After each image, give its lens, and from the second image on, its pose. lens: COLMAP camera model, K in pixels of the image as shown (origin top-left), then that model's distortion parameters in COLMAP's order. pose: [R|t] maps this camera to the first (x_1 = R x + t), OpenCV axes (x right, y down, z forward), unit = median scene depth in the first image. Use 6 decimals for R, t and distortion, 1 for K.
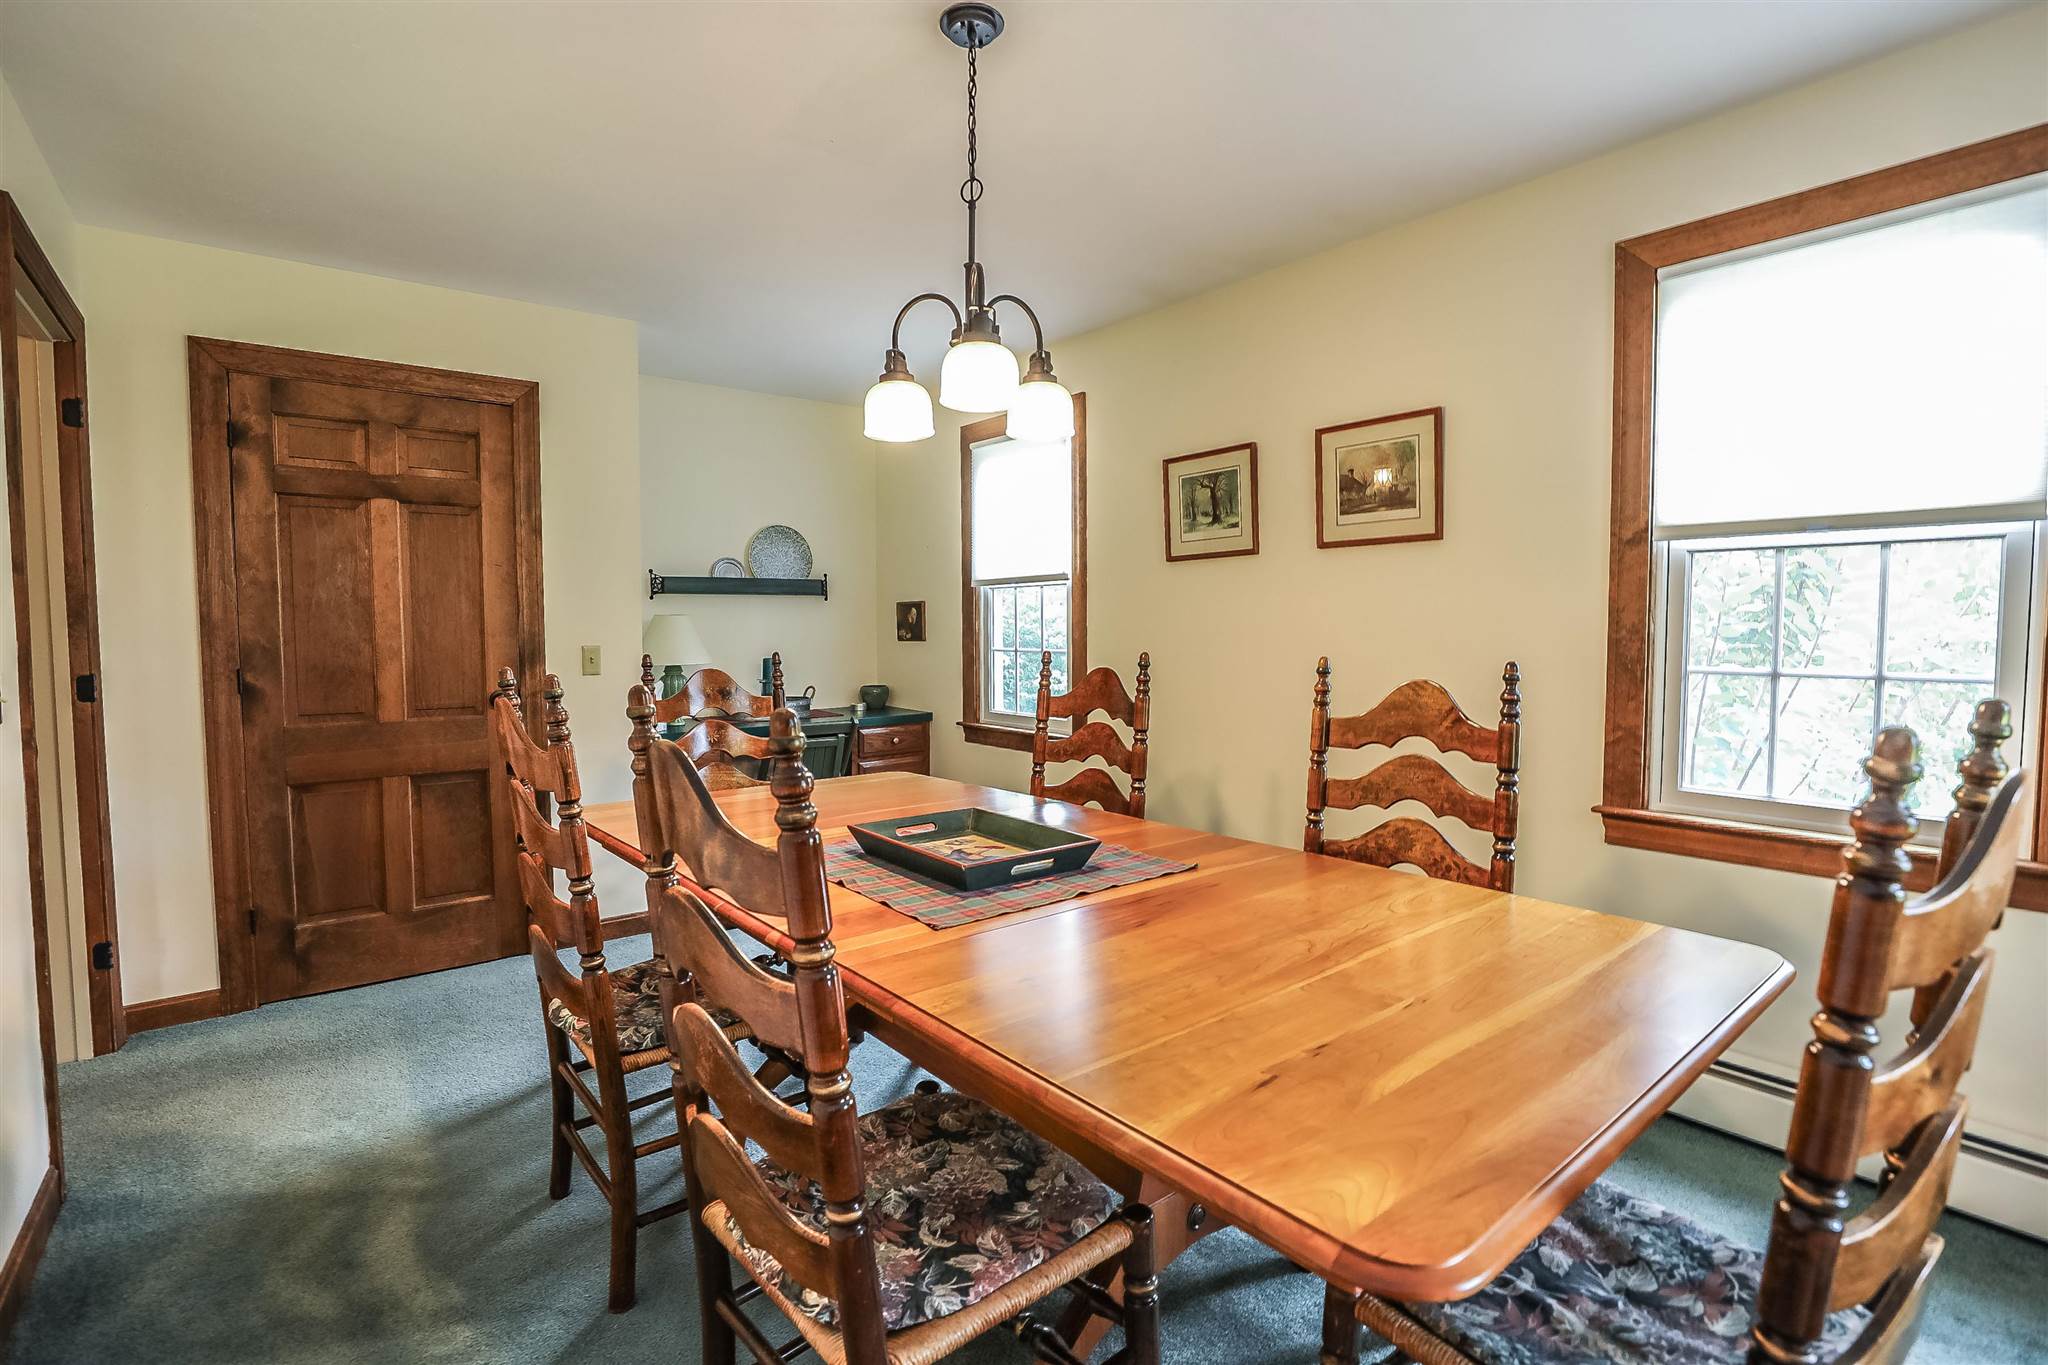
lens RADIAL K [[928.7, 0, 1024.6], [0, 928.7, 674.4], [0, 0, 1]] dist [-0.048705, 0.014253]
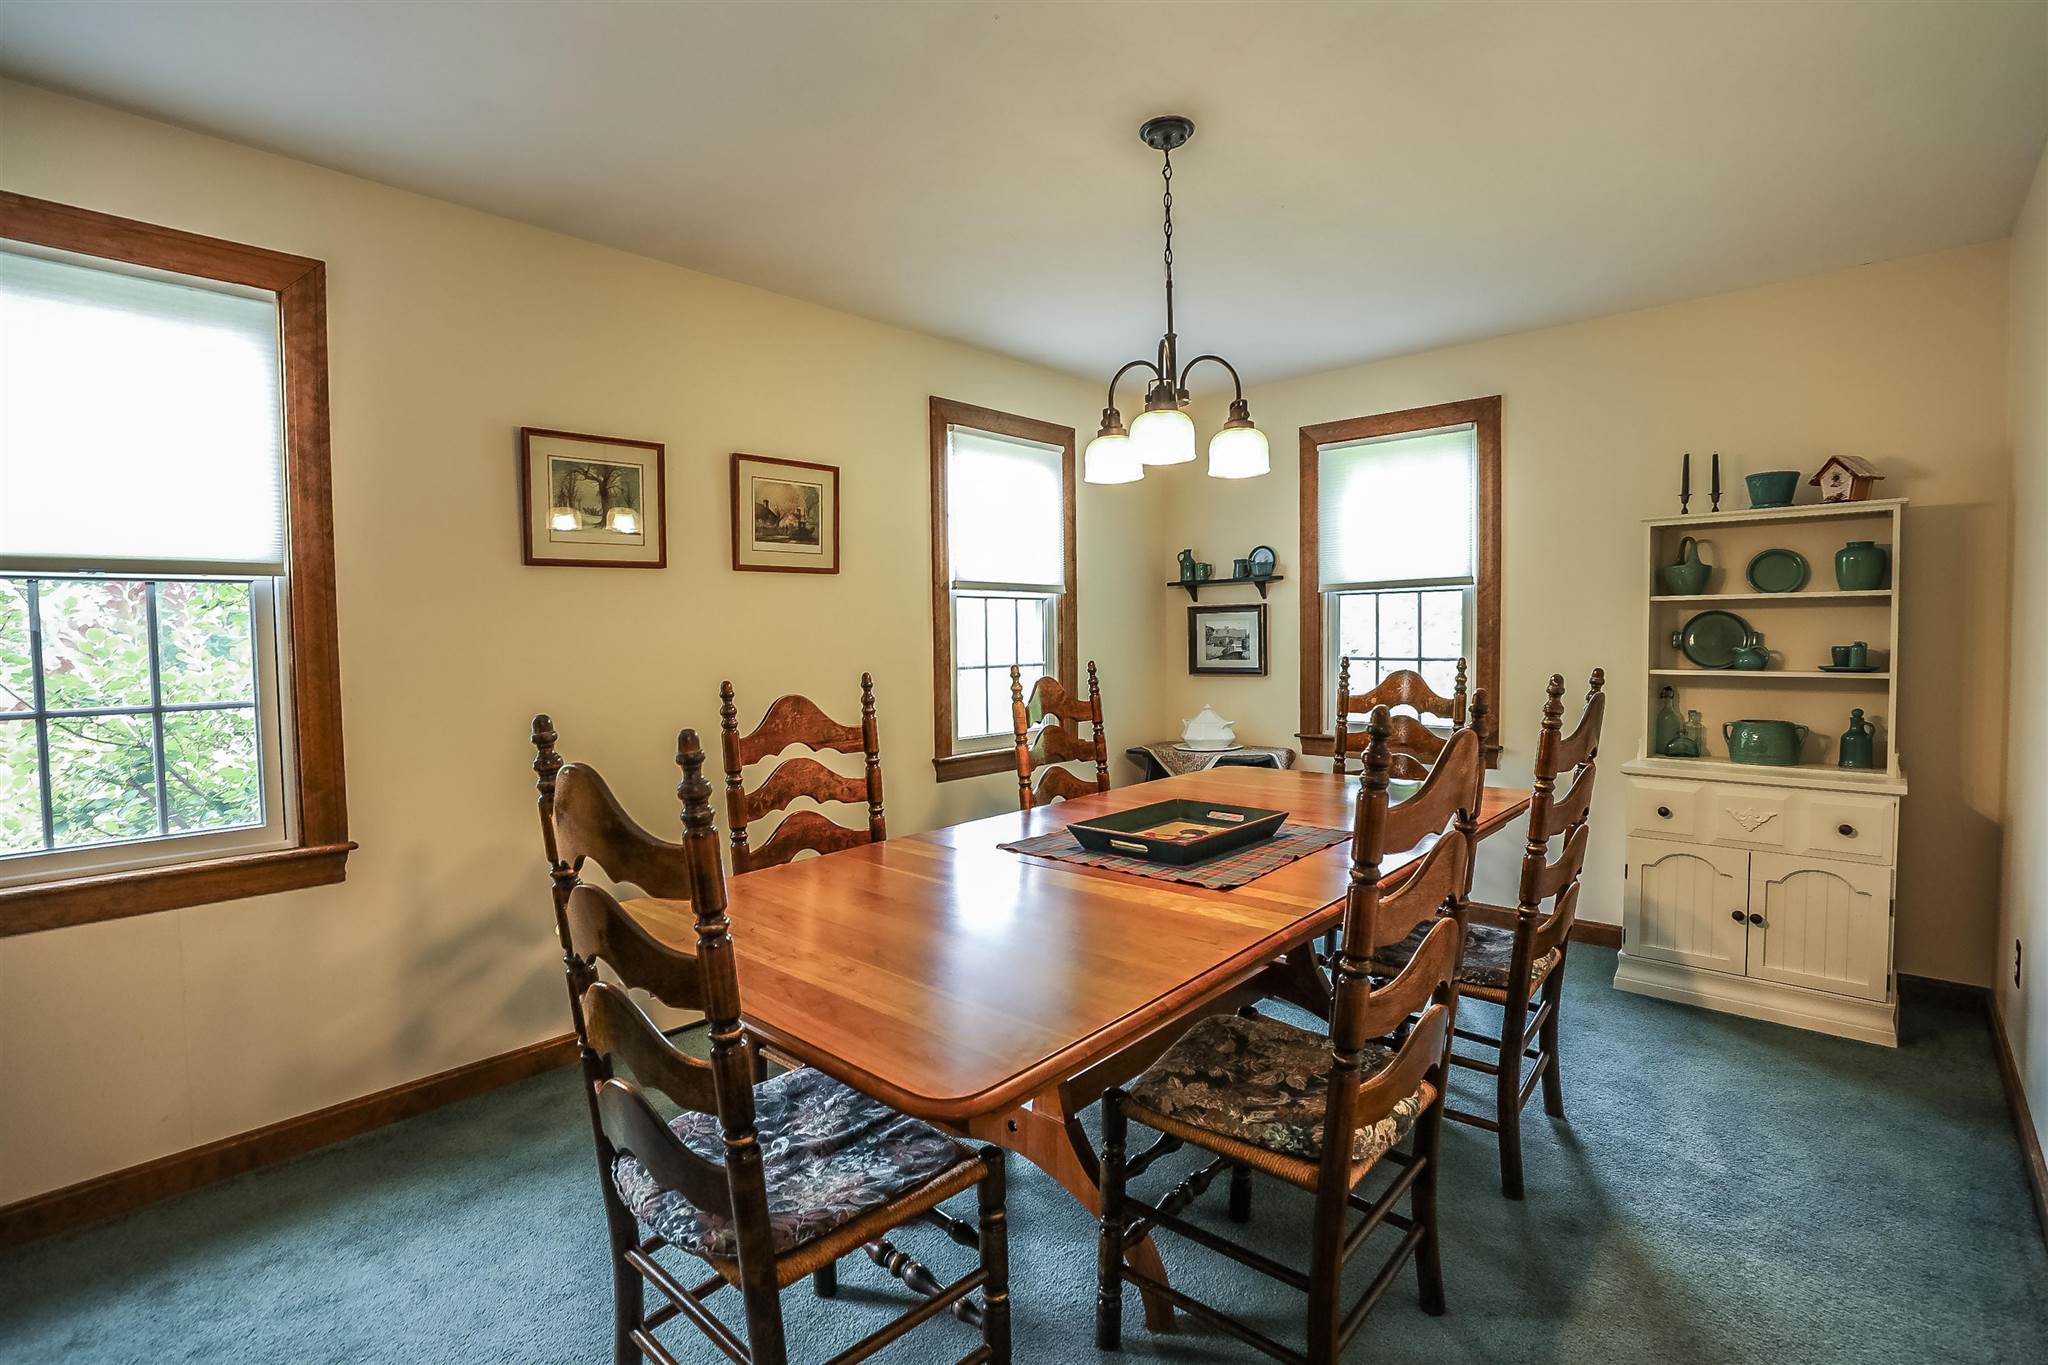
lens RADIAL K [[928.7, 0, 1024.6], [0, 928.7, 674.4], [0, 0, 1]] dist [-0.048705, 0.014253]
pose [[-0.118149, -0.037285, 0.992296, -0.768349], [0.068938, 0.996576, 0.045654, -0.048922], [-0.990600, 0.073801, -0.115174, 0.851783]]
